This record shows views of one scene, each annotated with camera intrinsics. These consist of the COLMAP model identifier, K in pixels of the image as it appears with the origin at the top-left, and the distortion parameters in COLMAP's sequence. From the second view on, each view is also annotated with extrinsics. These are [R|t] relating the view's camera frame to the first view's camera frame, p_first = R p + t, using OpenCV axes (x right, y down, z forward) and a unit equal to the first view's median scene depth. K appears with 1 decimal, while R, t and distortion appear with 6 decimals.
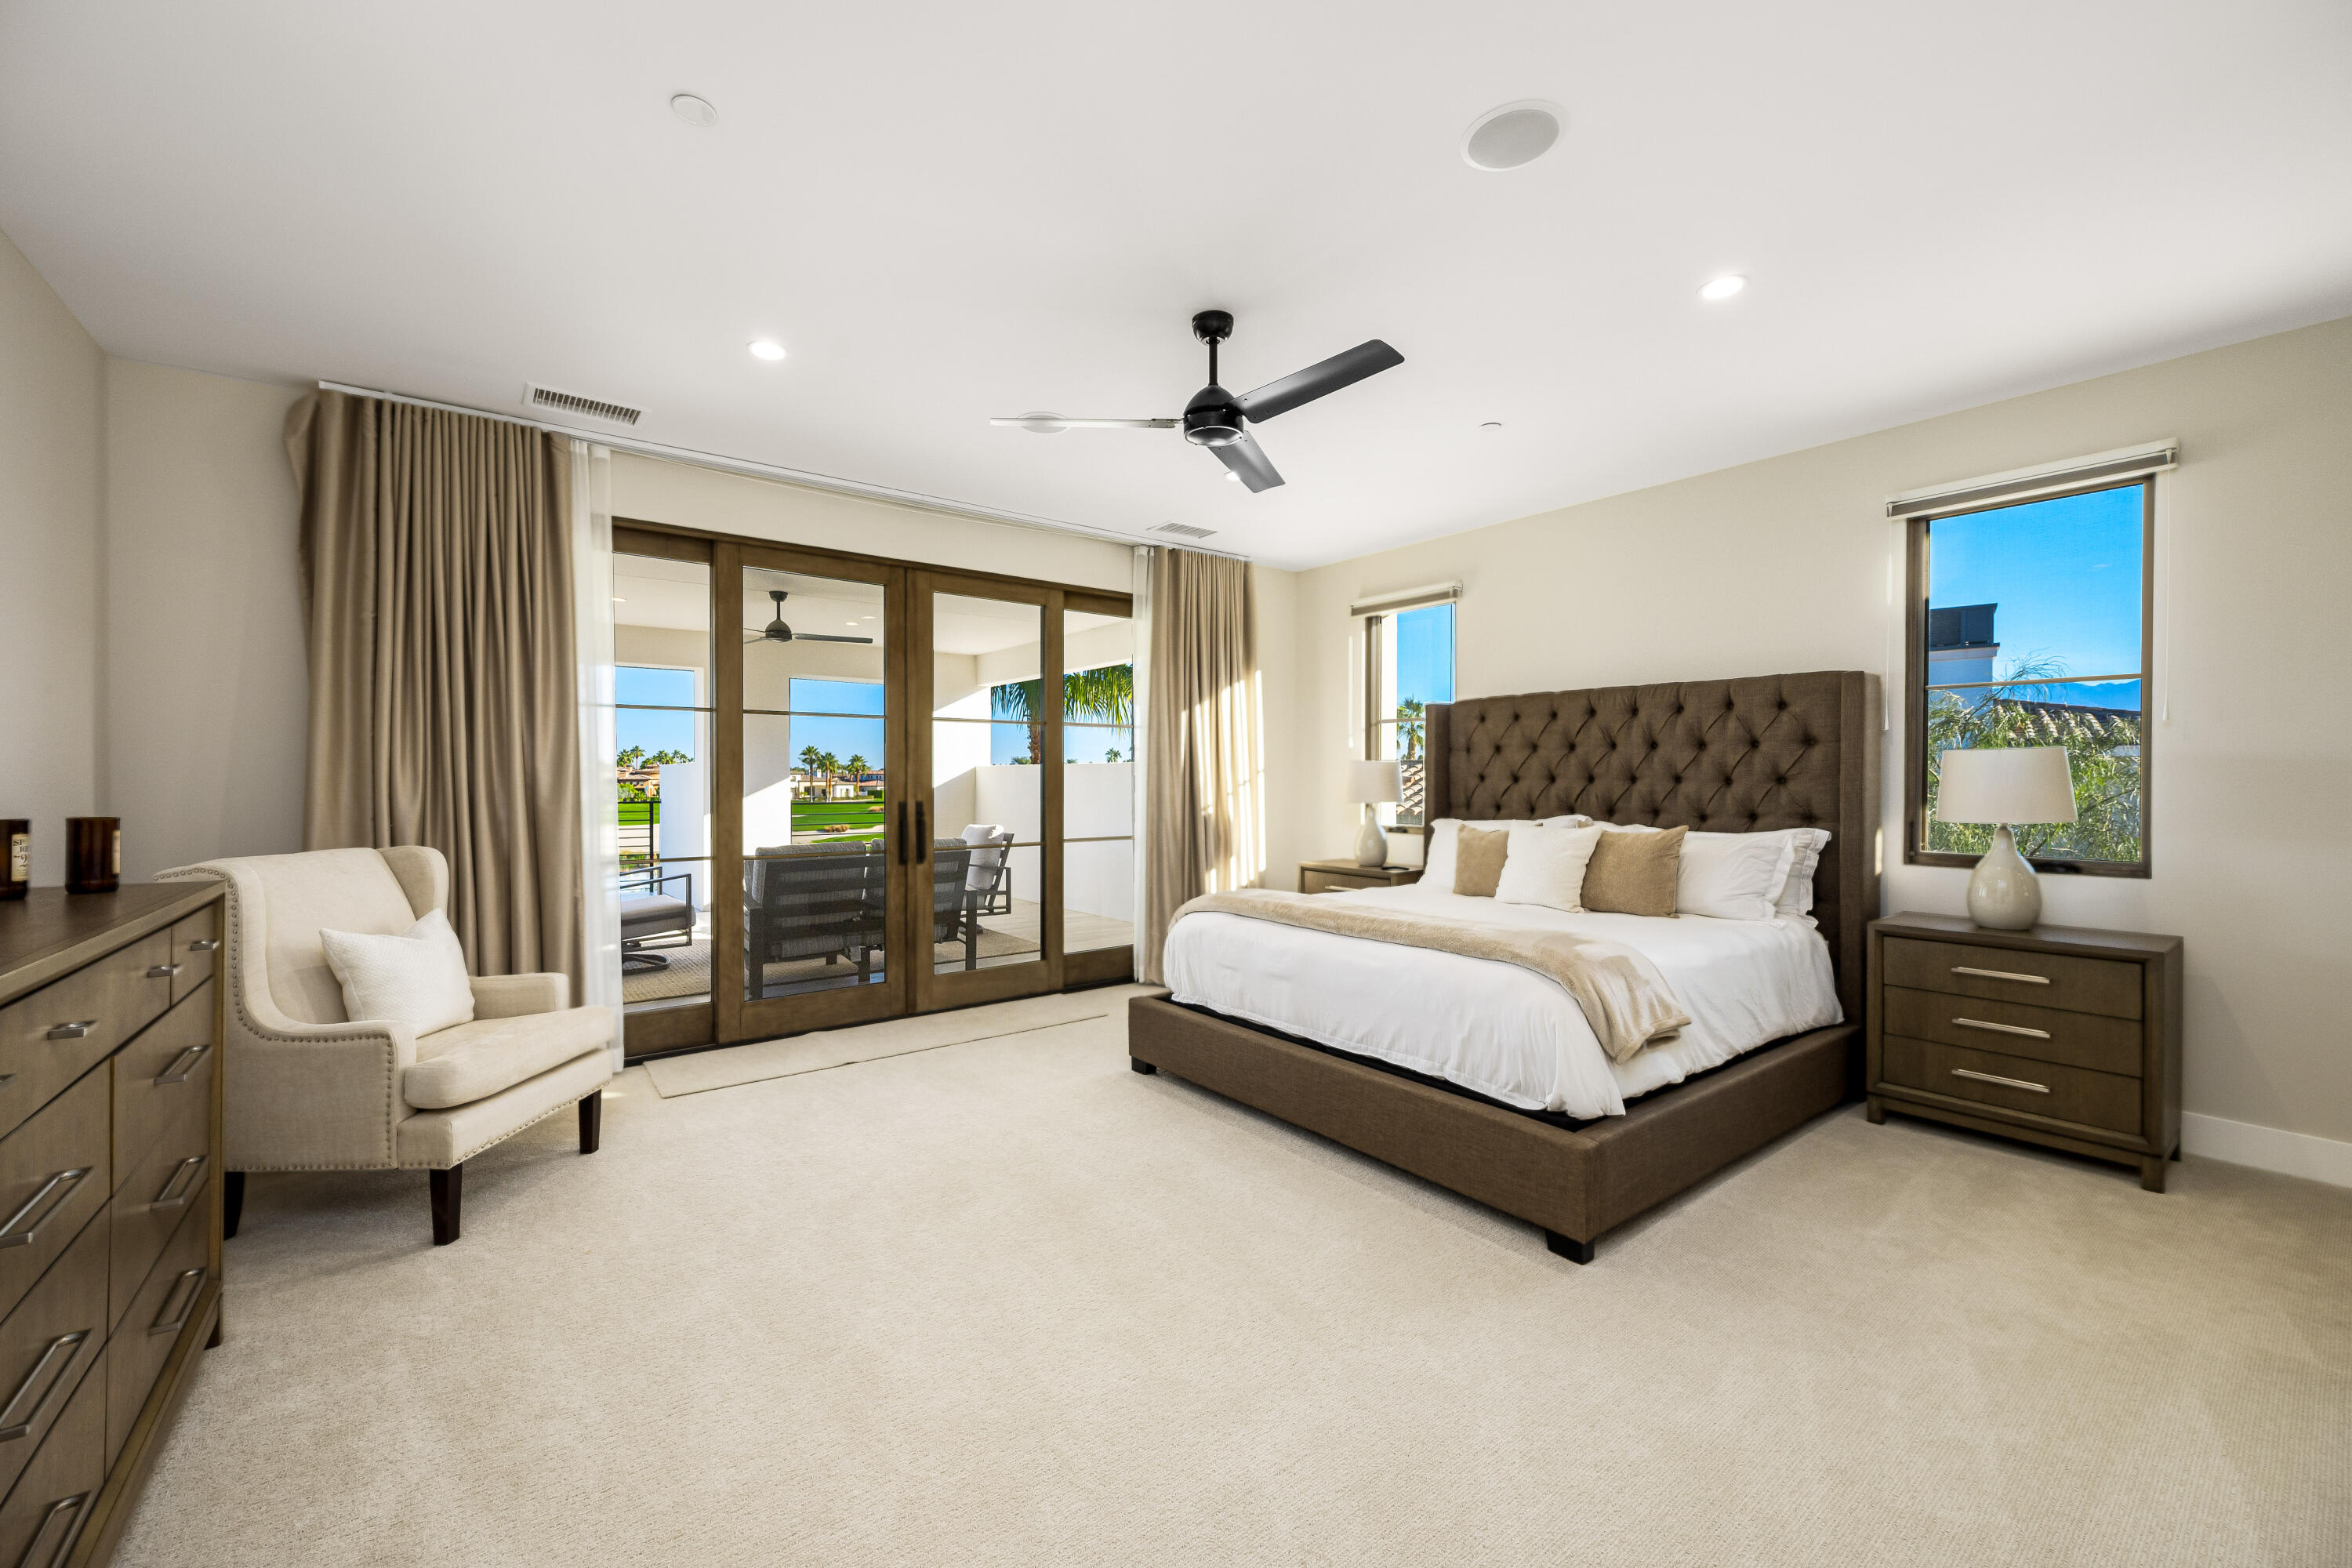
lens RADIAL K [[948.6, 0, 1153.8], [0, 948.6, 784.1], [0, 0, 1]] dist [-0.000907, 0.000390]
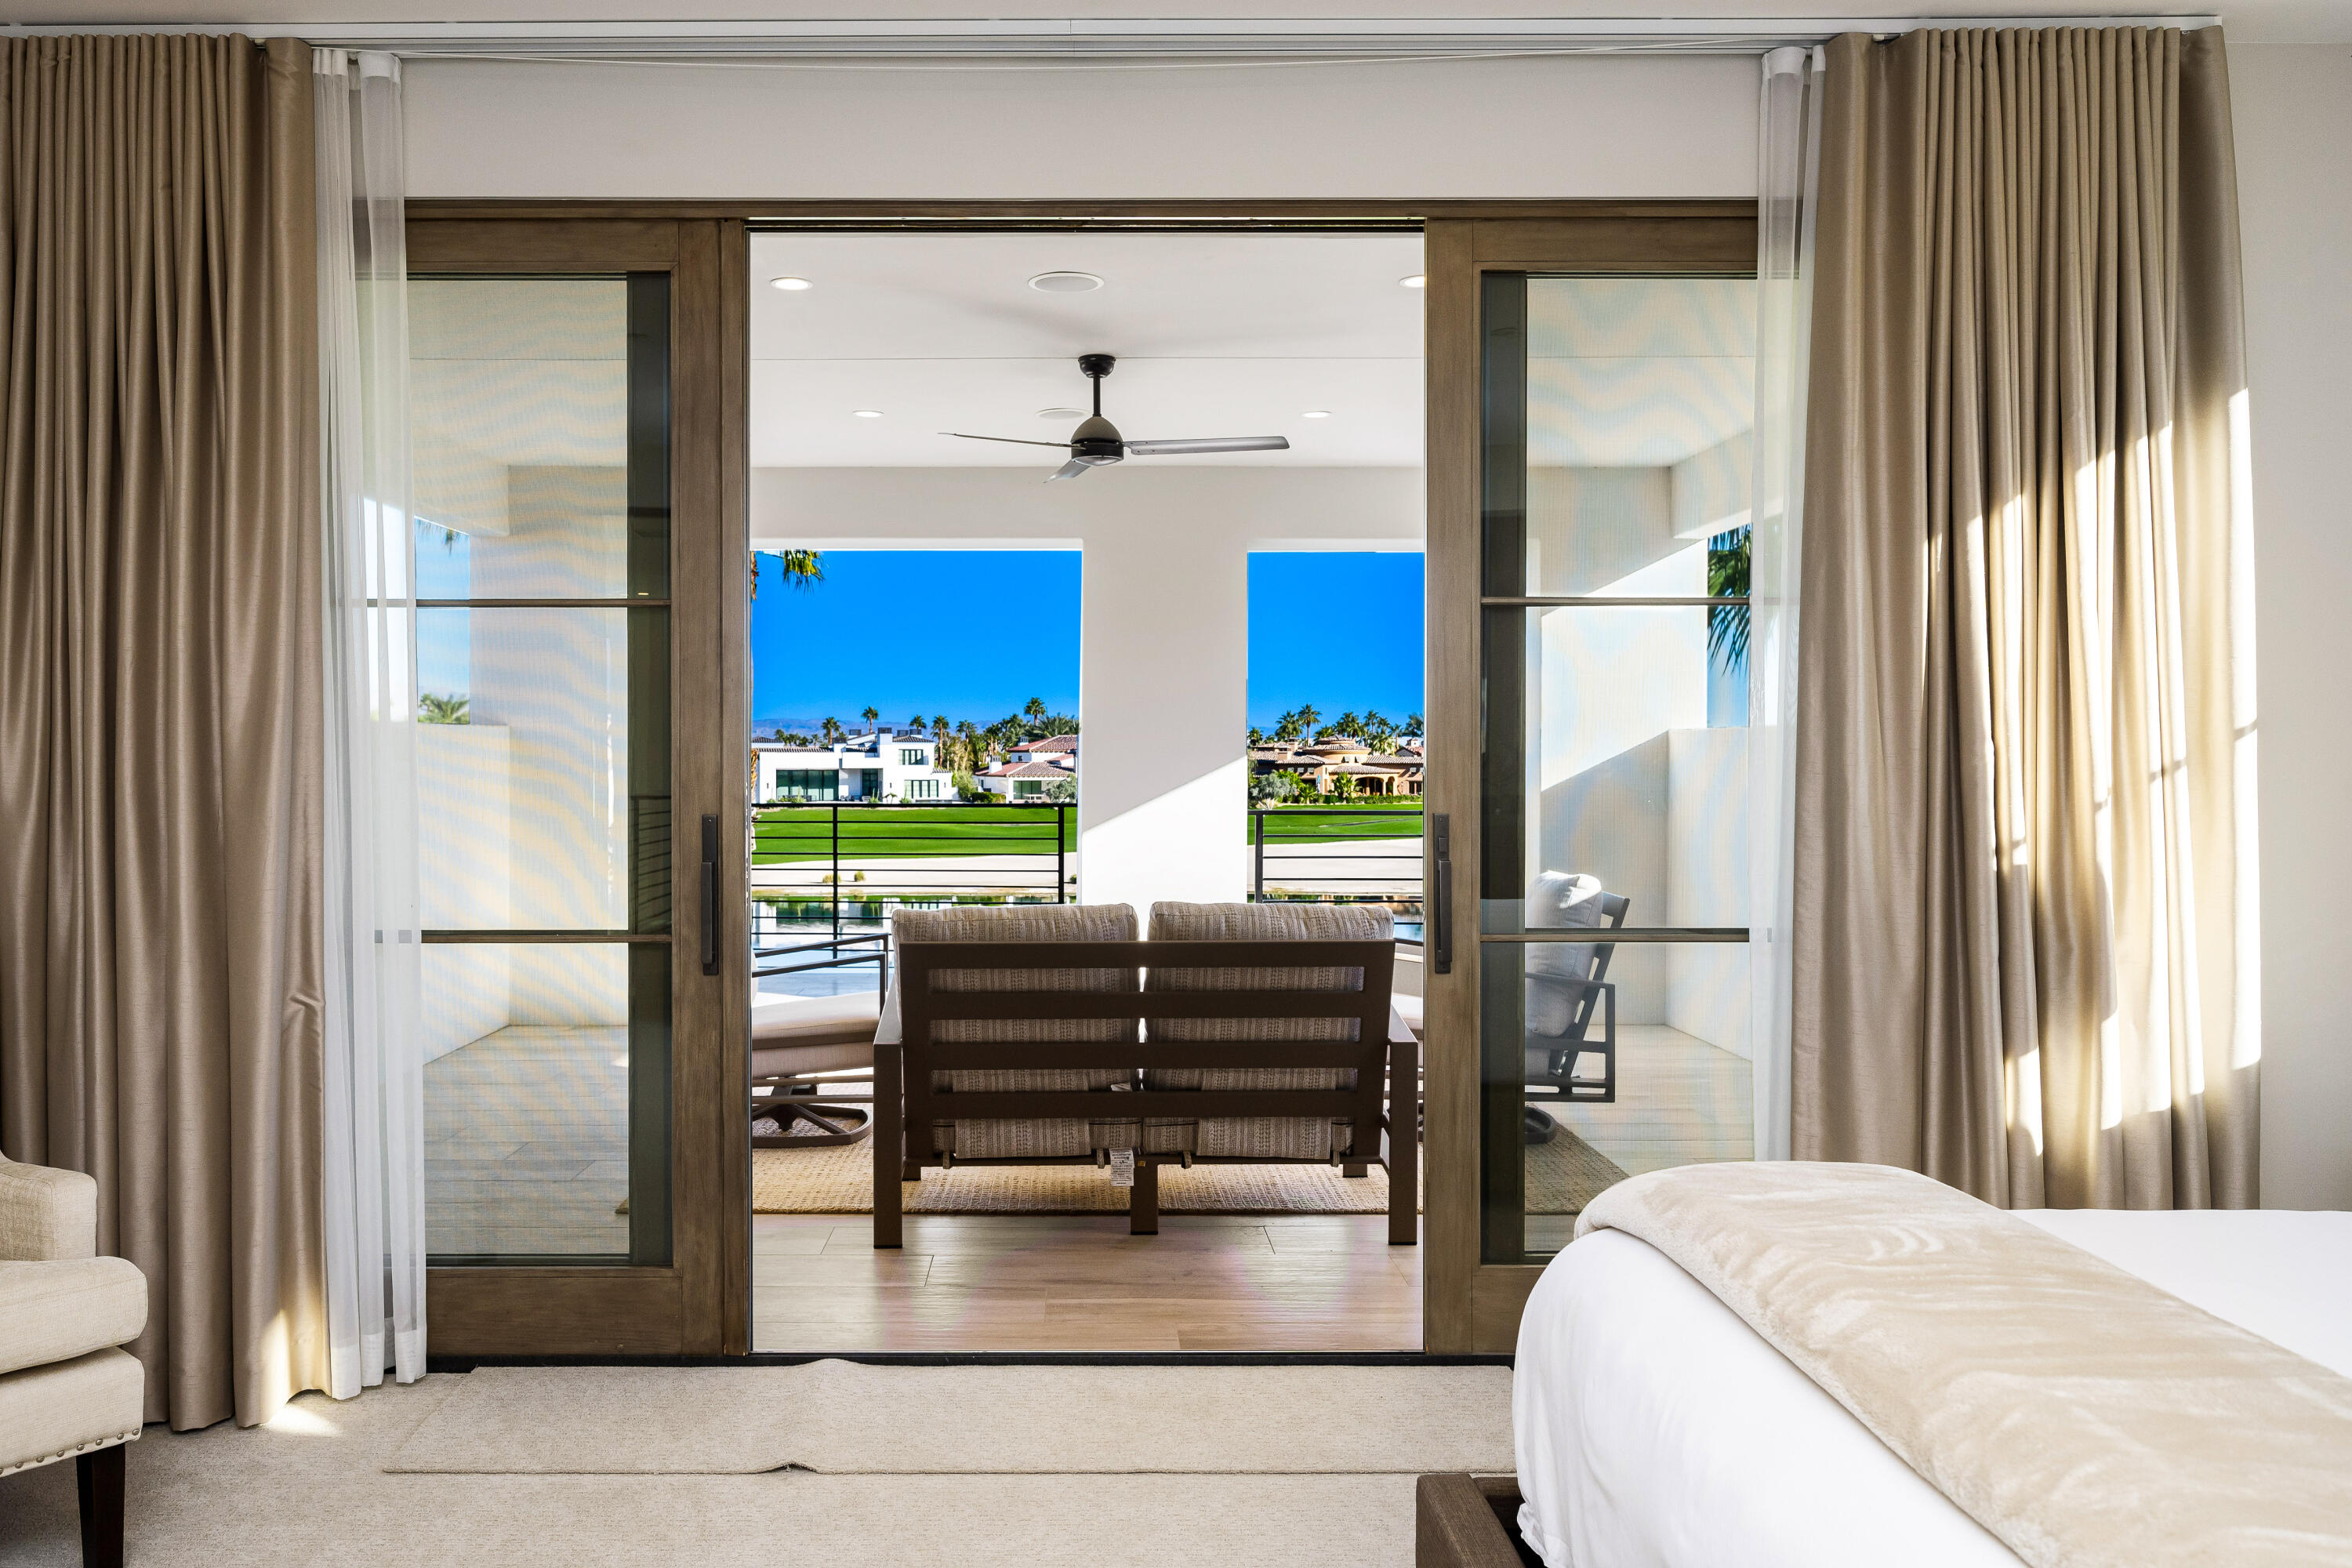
lens RADIAL K [[1853.8, 0, 1090.5], [0, 1853.8, 786.0], [0, 0, 1]] dist [0.009181, -0.006613]
pose [[0.795783, 0.008072, -0.605528, 0.181376], [-0.003945, 0.999959, 0.008145, -0.000165], [0.605569, -0.004093, 0.795783, 0.330138]]
